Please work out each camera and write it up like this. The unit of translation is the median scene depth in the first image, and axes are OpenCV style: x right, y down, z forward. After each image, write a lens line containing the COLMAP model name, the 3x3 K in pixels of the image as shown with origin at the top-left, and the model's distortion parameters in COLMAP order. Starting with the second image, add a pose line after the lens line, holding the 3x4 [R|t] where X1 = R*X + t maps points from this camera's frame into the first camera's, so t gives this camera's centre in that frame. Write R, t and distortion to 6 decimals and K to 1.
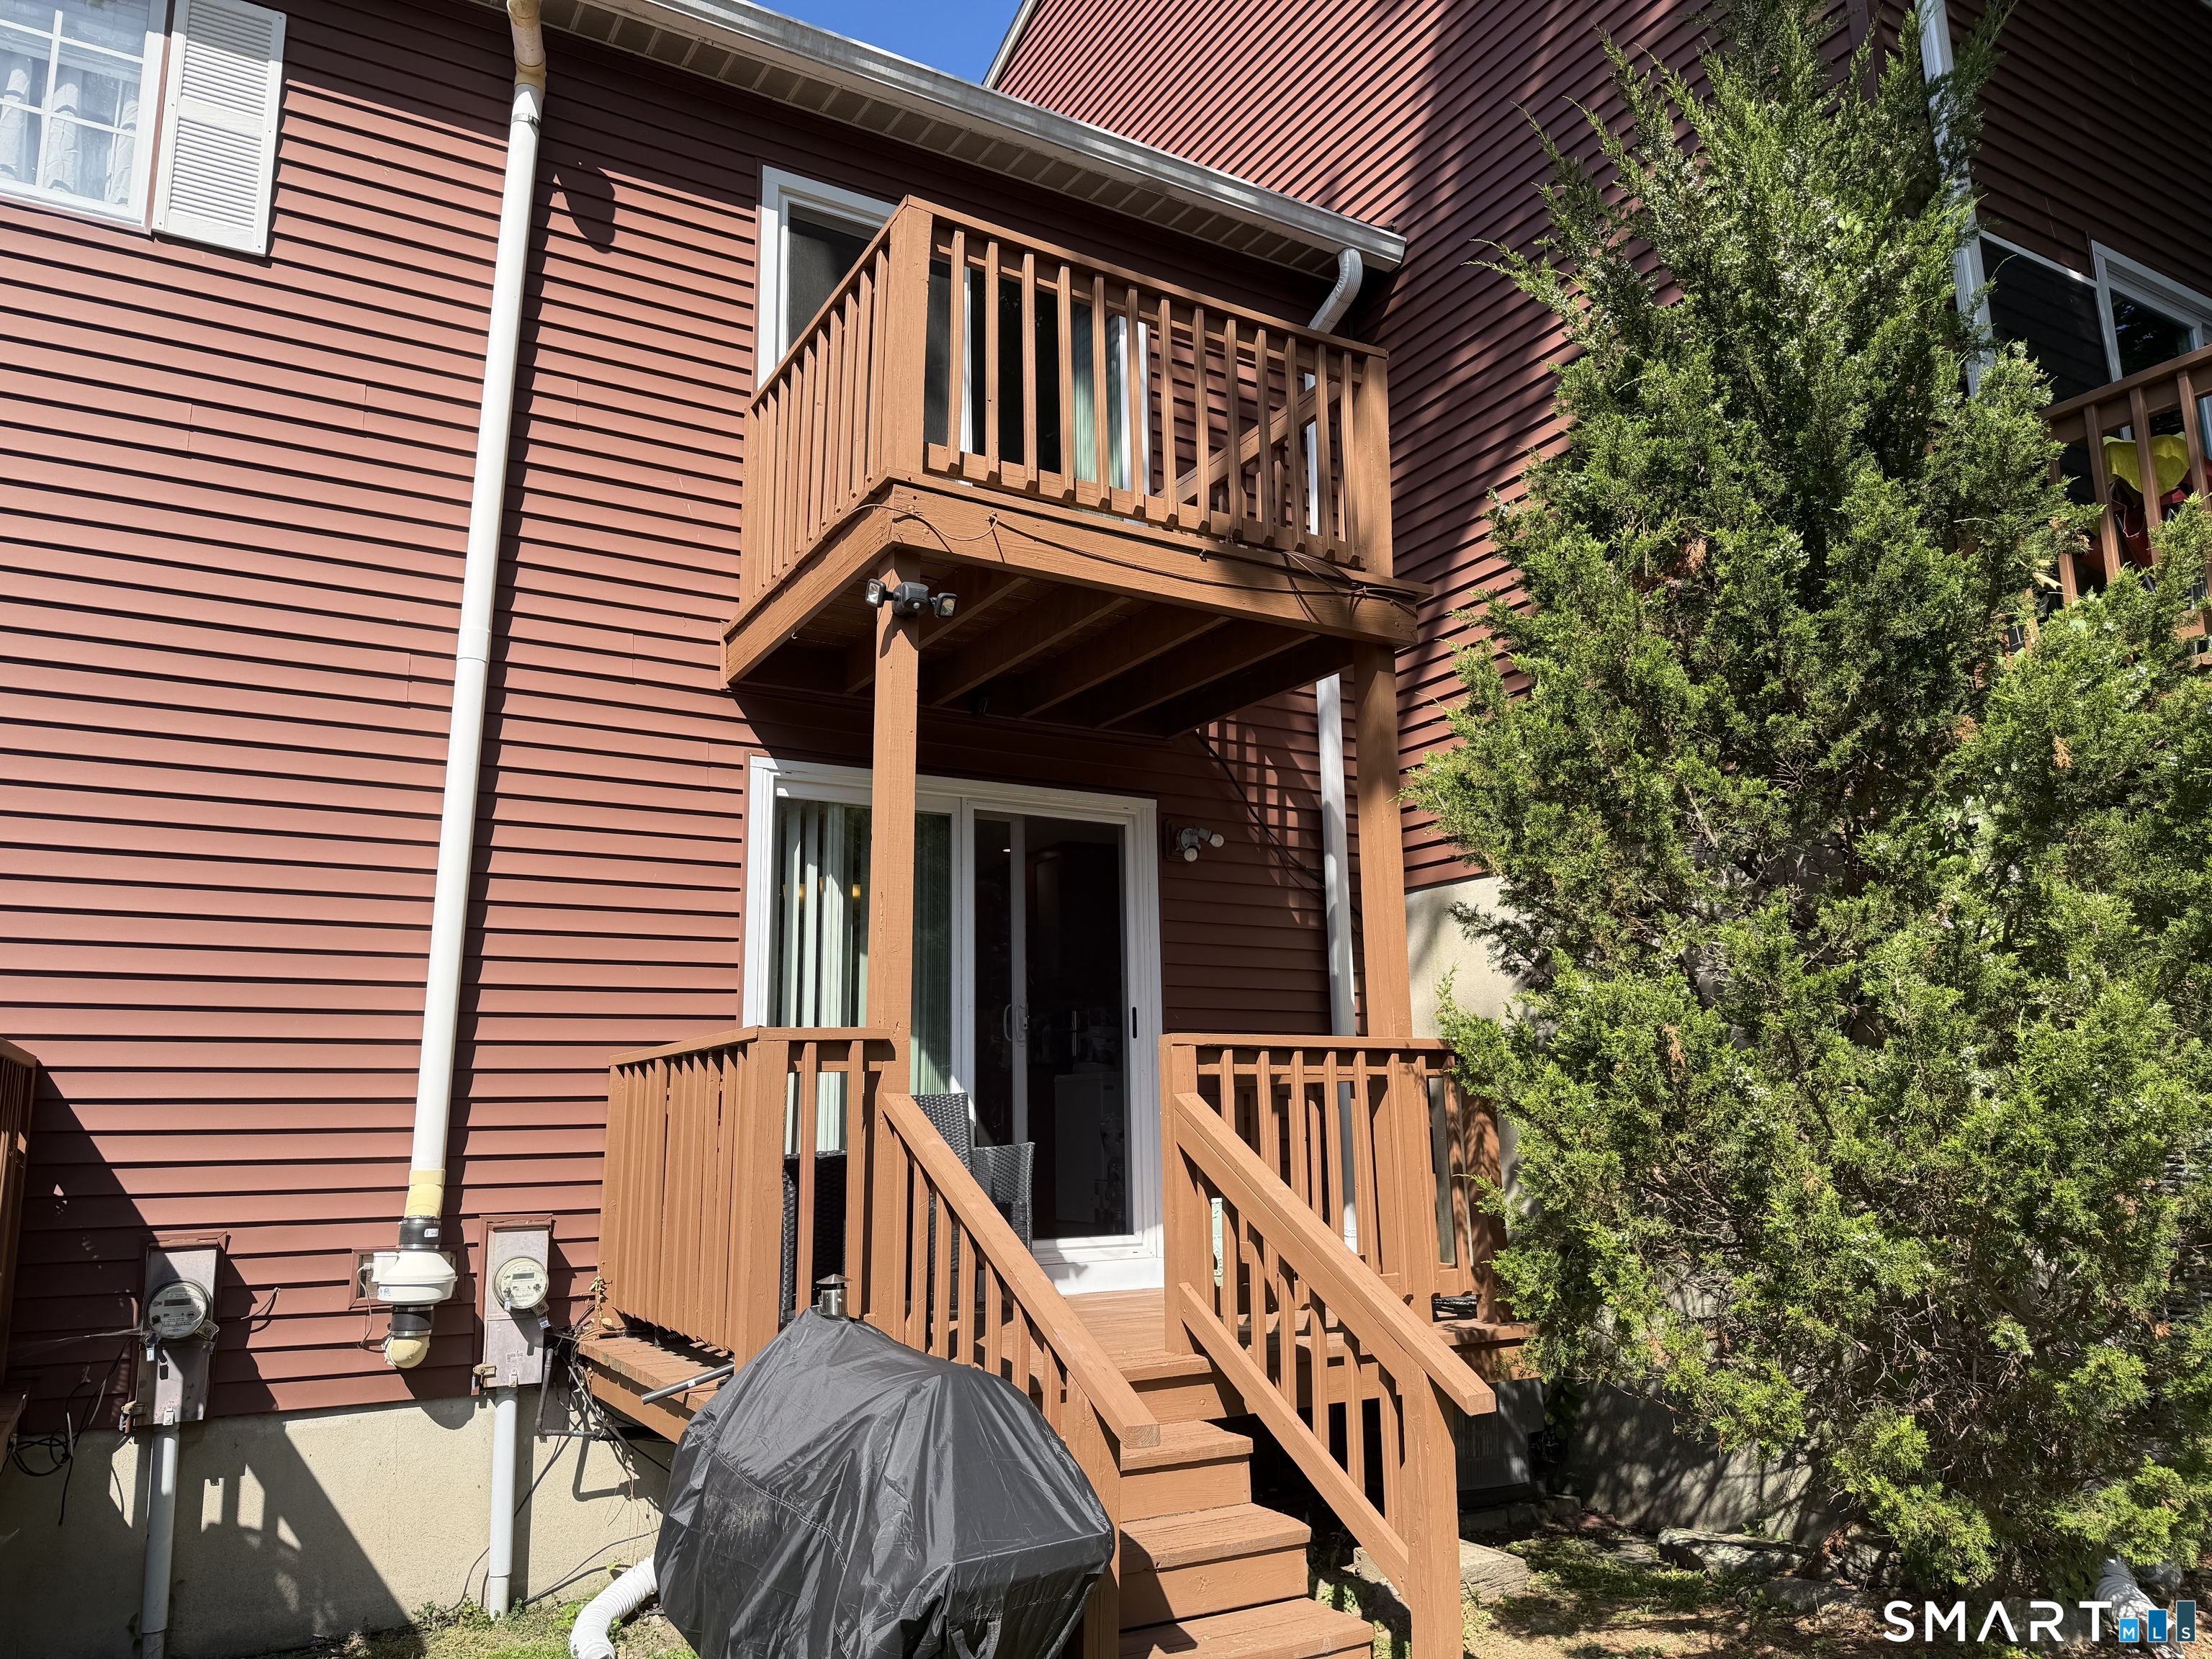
lens RADIAL K [[1526.4, 0, 1130.7], [0, 1526.4, 849.7], [0, 0, 1]] dist [0.089725, -0.124448]
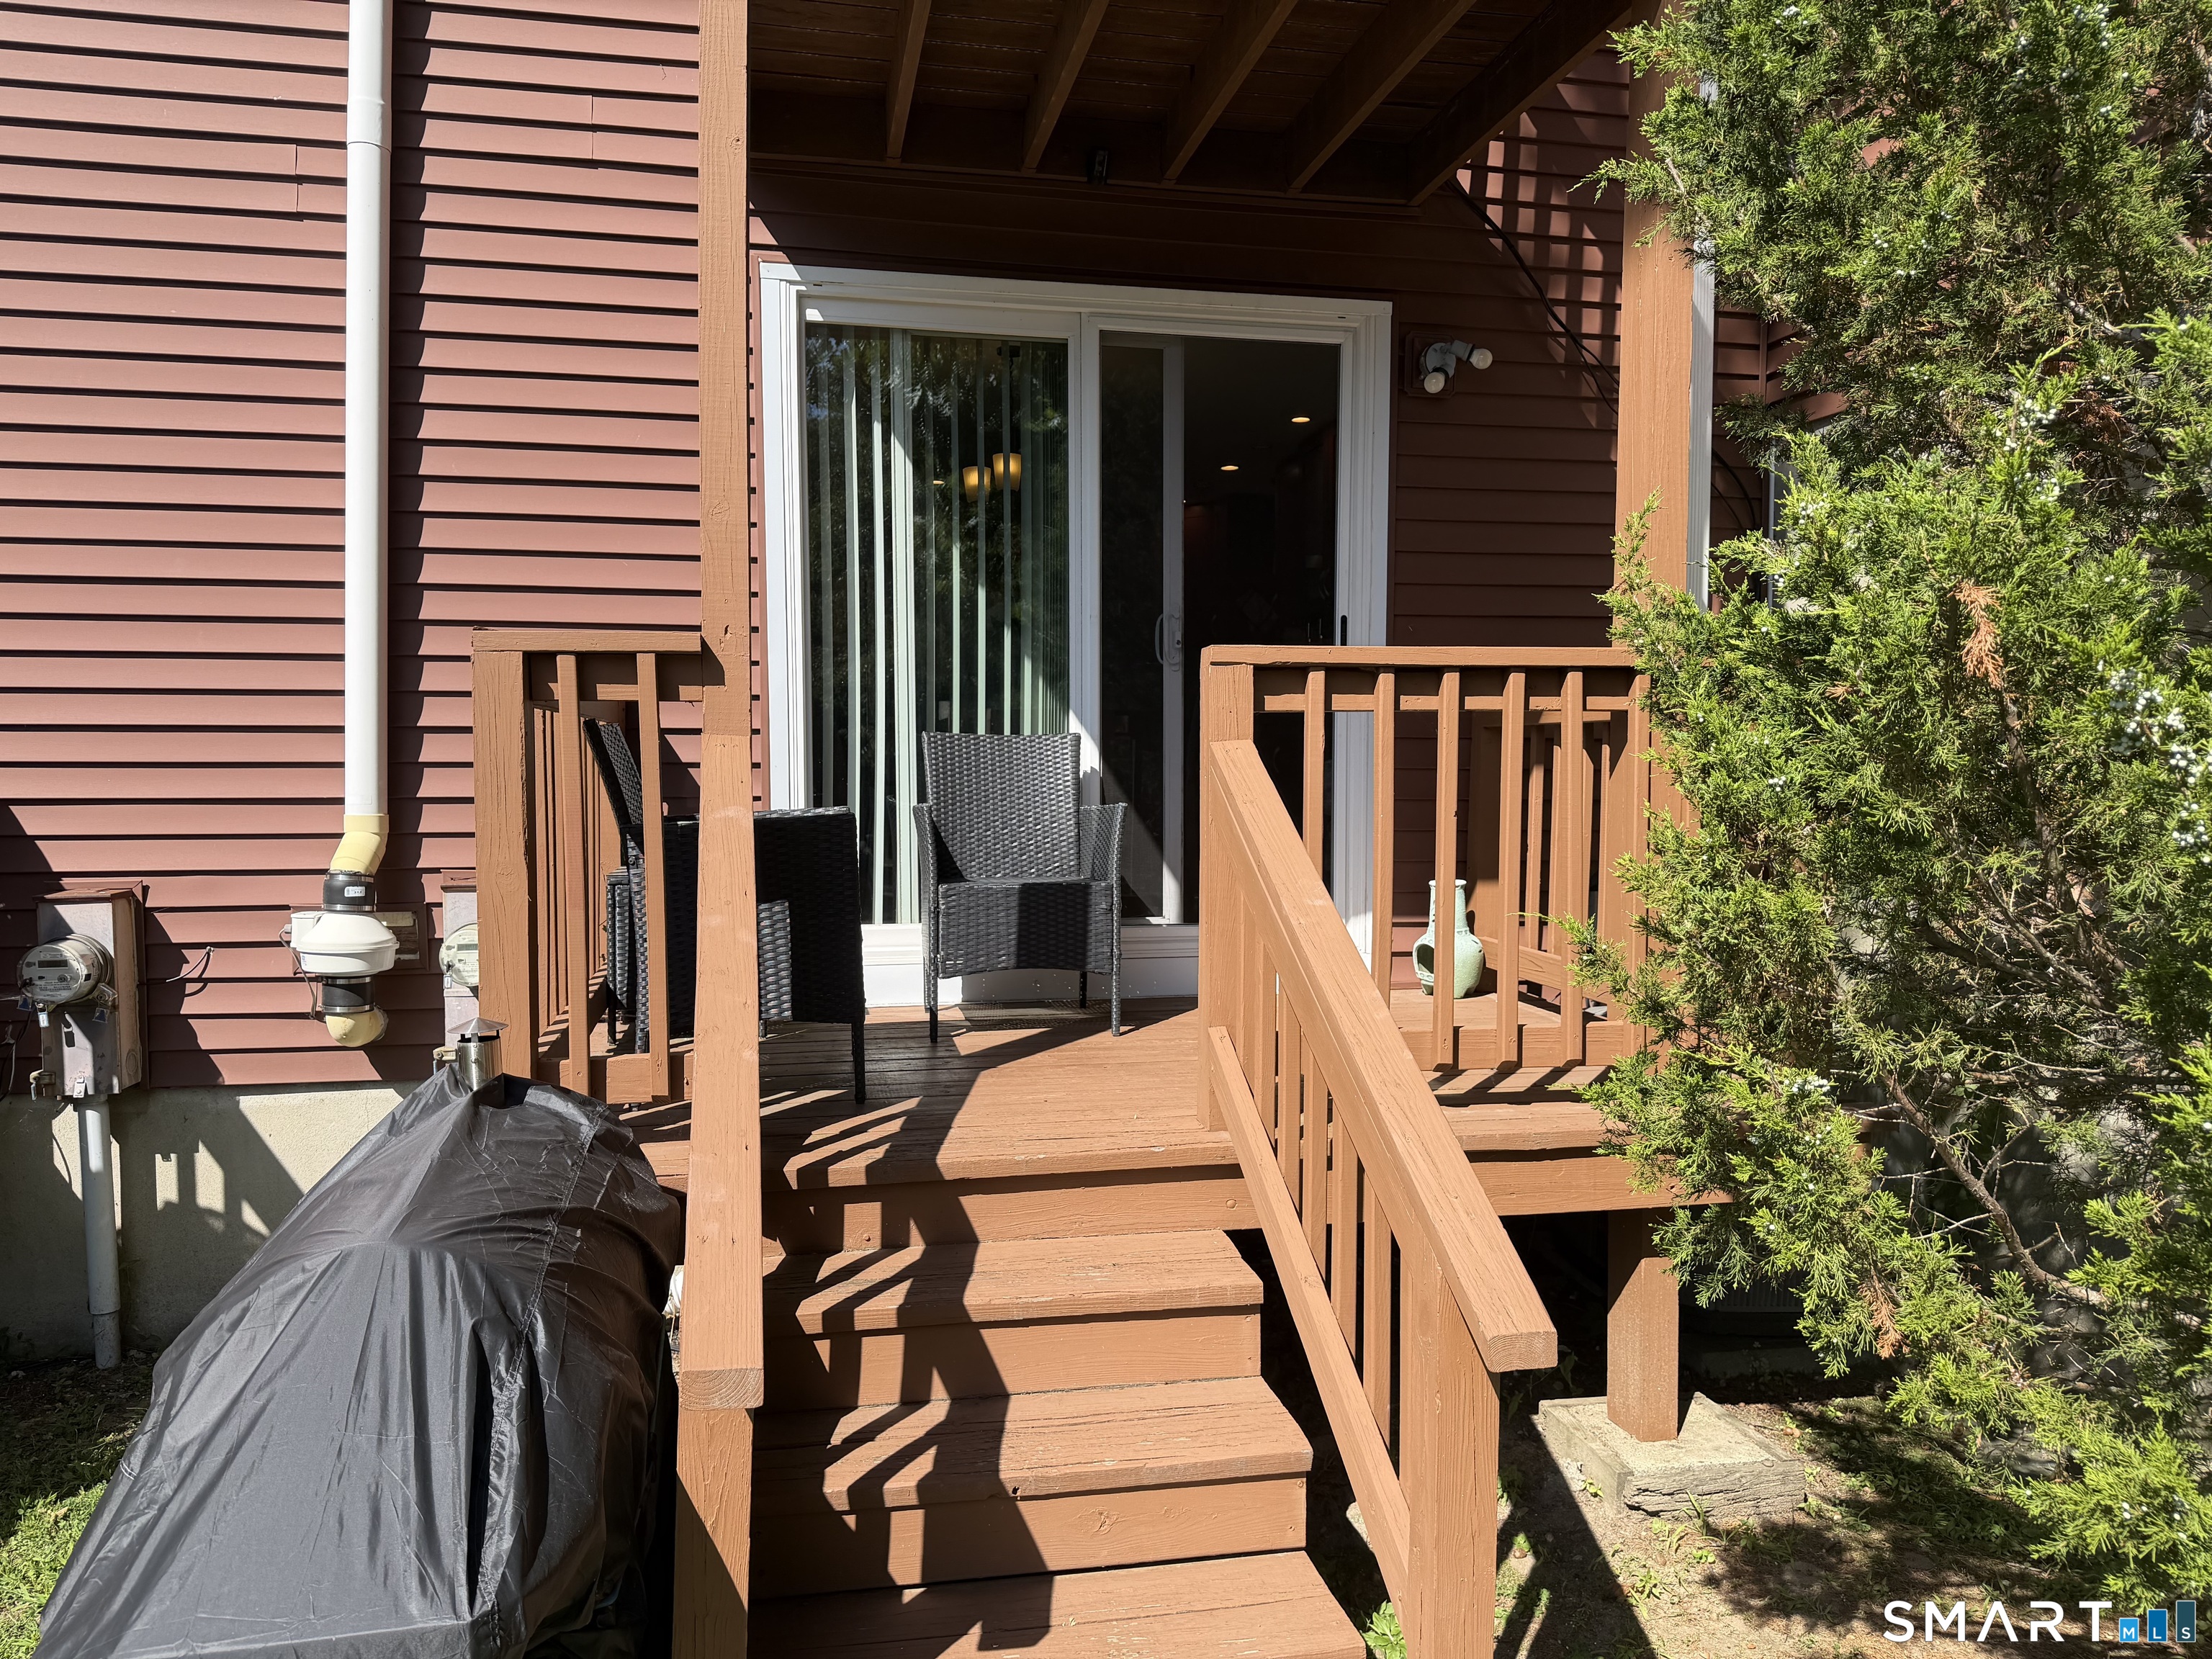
lens RADIAL K [[1526.4, 0, 1130.7], [0, 1526.4, 849.7], [0, 0, 1]] dist [0.089725, -0.124448]
pose [[0.942577, 0.037127, -0.331918, 0.203075], [0.042440, 0.972432, 0.229294, 0.058013], [0.331281, -0.230214, 0.915016, 0.403081]]
